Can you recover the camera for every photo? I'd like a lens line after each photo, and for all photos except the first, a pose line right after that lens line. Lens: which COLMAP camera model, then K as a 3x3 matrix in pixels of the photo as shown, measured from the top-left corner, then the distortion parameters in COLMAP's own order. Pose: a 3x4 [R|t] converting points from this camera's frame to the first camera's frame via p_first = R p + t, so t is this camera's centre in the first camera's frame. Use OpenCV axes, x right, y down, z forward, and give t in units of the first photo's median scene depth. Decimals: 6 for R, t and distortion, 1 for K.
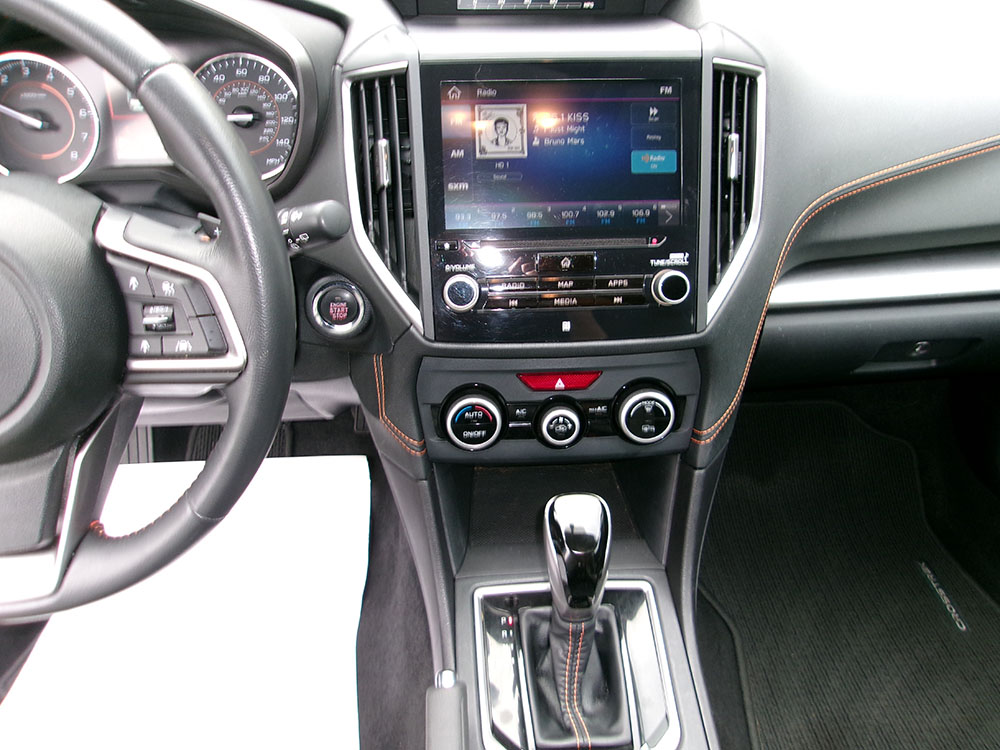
lens RADIAL K [[787.7, 0, 502.0], [0, 787.7, 374.9], [0, 0, 1]] dist [-0.031773, 0.004633]
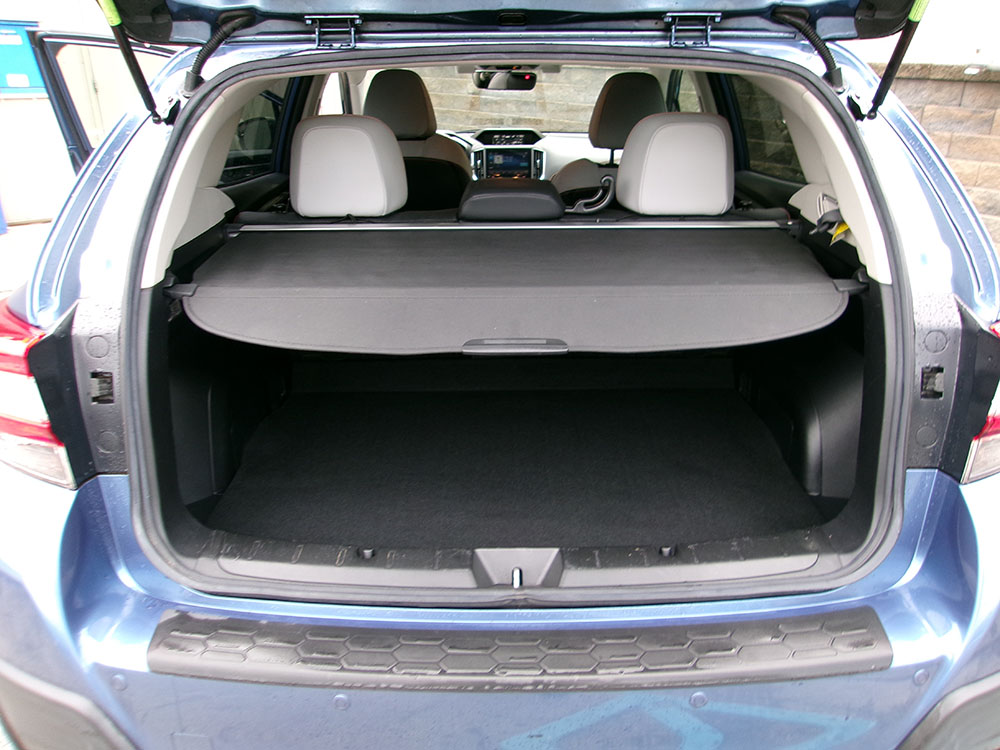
lens RADIAL K [[787.7, 0, 498.8], [0, 787.7, 374.7], [0, 0, 1]] dist [-0.031773, 0.004633]
pose [[0.998388, 0.018341, -0.053713, 0.350382], [-0.030363, 0.972142, -0.232419, 2.653105], [0.047954, 0.233675, 0.971131, -4.395525]]
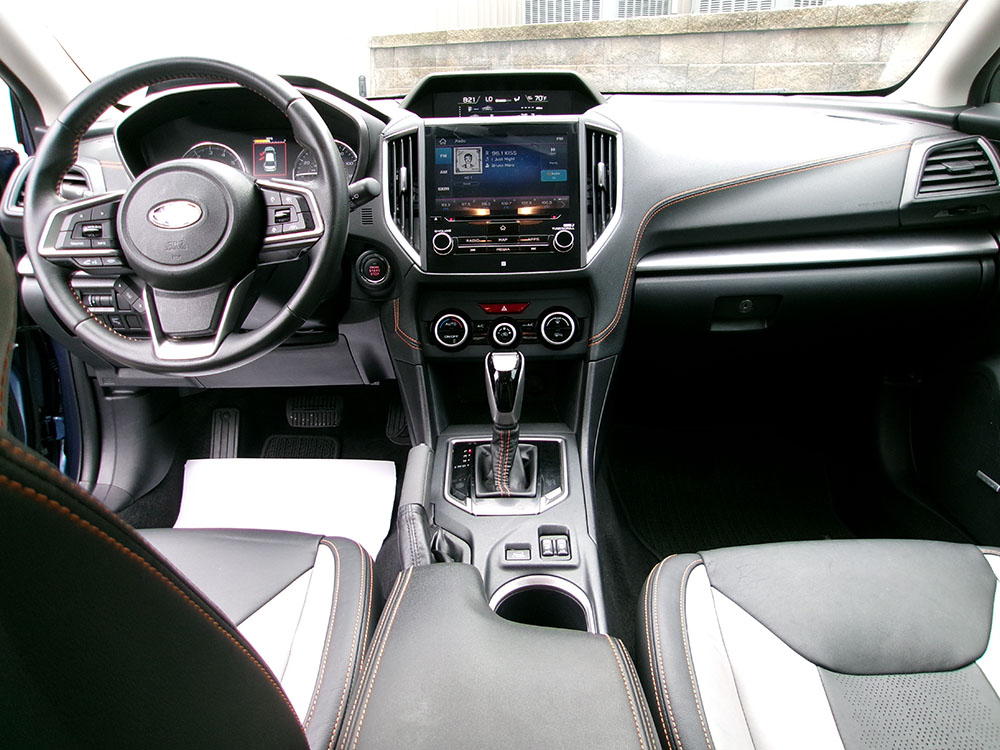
lens RADIAL K [[787.7, 0, 499.4], [0, 787.7, 375.4], [0, 0, 1]] dist [-0.031773, 0.004633]
pose [[0.997441, 0.000537, -0.071488, 0.196537], [-0.019520, 0.964020, -0.265114, 0.631944], [0.068773, 0.265831, 0.961563, -0.592039]]
